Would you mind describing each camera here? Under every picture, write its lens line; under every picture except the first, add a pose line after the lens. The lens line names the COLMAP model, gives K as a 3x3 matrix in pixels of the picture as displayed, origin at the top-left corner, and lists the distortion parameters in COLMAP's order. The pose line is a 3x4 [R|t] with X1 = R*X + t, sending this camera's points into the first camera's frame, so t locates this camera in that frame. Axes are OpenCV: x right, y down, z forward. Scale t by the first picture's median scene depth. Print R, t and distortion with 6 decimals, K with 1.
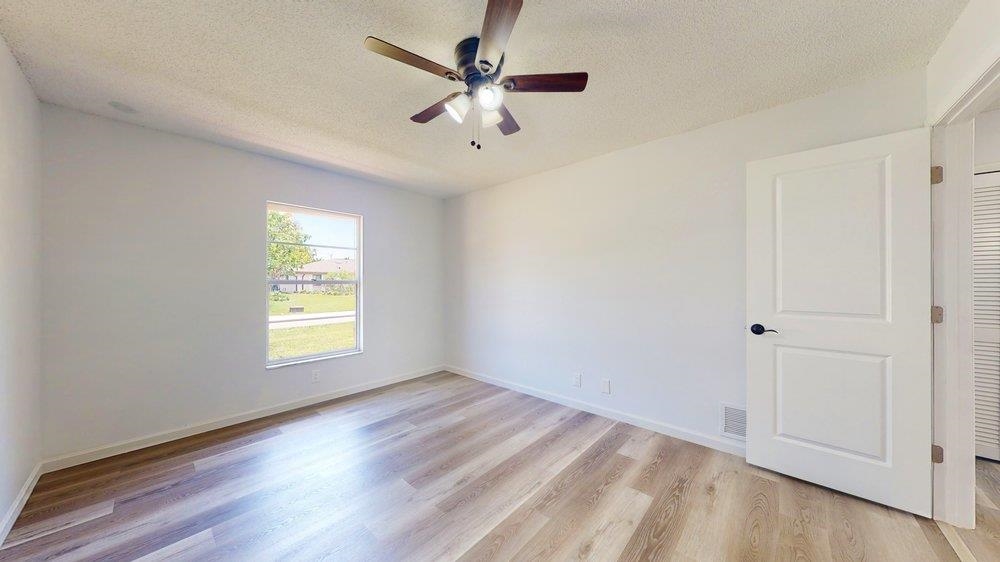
lens RADIAL K [[315.9, 0, 502.5], [0, 315.9, 282.4], [0, 0, 1]] dist [0.000057, -0.000074]
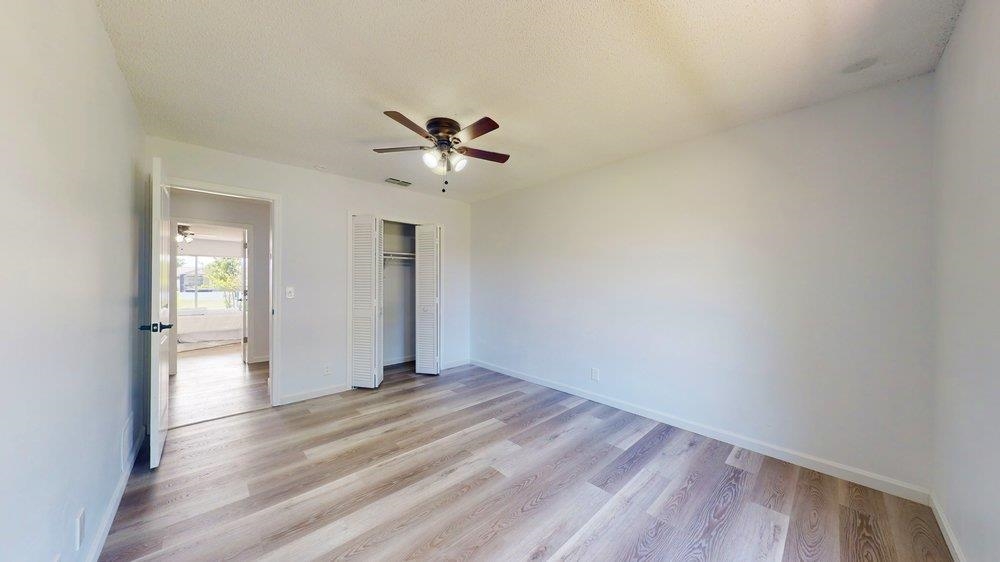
lens RADIAL K [[315.9, 0, 502.5], [0, 315.9, 282.4], [0, 0, 1]] dist [0.000057, -0.000074]
pose [[-0.996261, -0.003230, 0.086339, -0.401526], [-0.003113, 0.999994, 0.001497, 0.002188], [-0.086343, 0.001222, -0.996265, 2.075213]]
